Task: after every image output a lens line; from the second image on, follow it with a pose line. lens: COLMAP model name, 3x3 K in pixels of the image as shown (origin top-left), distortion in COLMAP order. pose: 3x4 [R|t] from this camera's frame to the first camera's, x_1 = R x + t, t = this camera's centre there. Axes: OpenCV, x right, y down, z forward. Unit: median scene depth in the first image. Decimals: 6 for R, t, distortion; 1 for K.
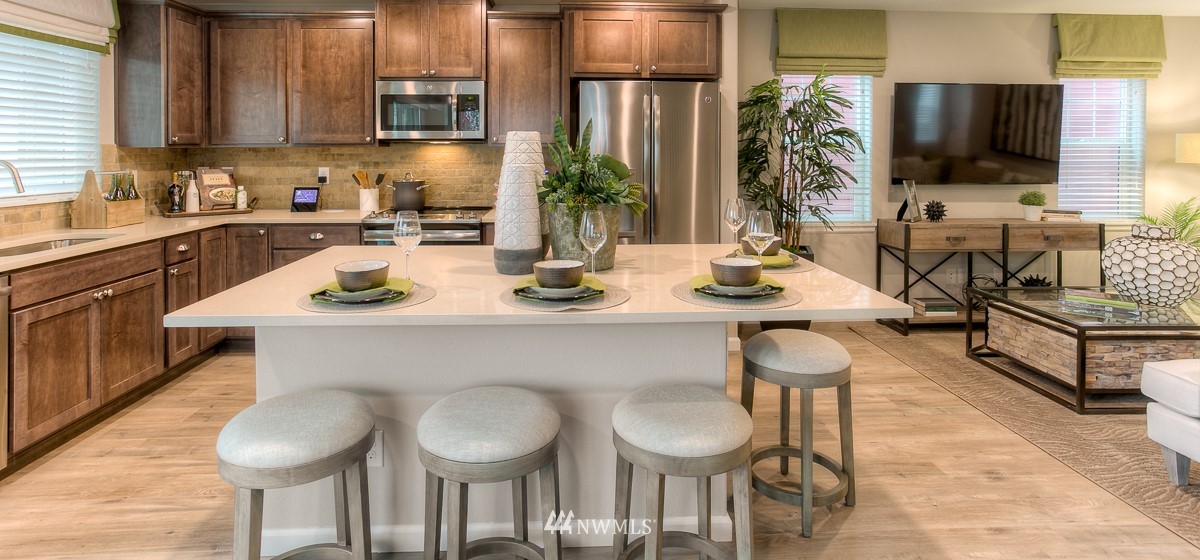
lens RADIAL K [[600.5, 0, 594.0], [0, 600.5, 159.9], [0, 0, 1]] dist [-0.046743, 0.038895]
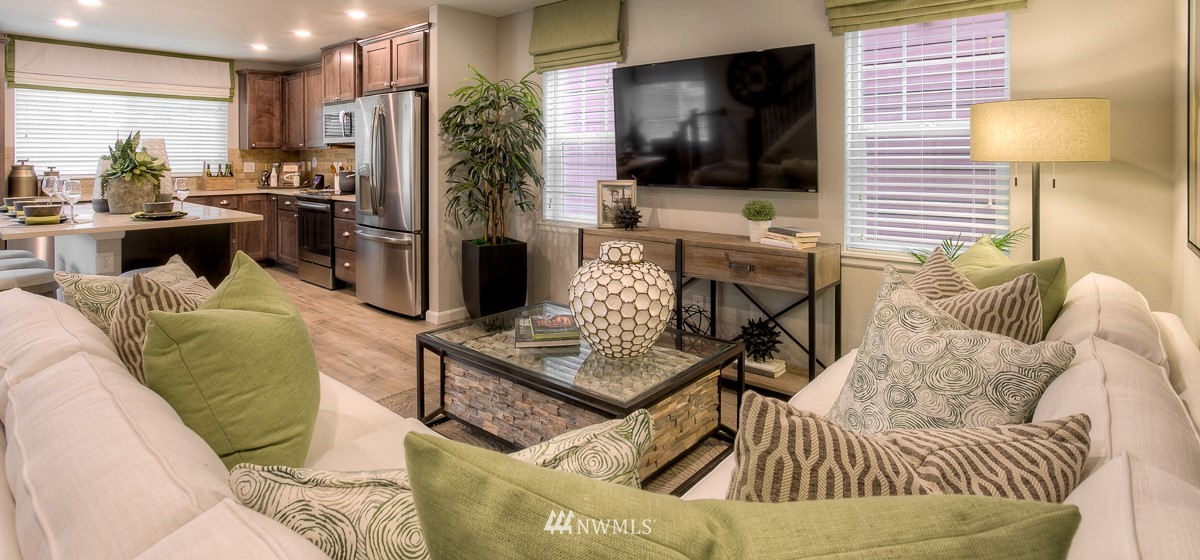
lens RADIAL K [[600.5, 0, 594.0], [0, 600.5, 159.9], [0, 0, 1]] dist [-0.046743, 0.038895]
pose [[0.717967, 0.002014, -0.696074, 1.200838], [-0.008046, 0.999953, -0.005405, 0.010354], [0.696030, 0.009481, 0.717950, 0.376702]]
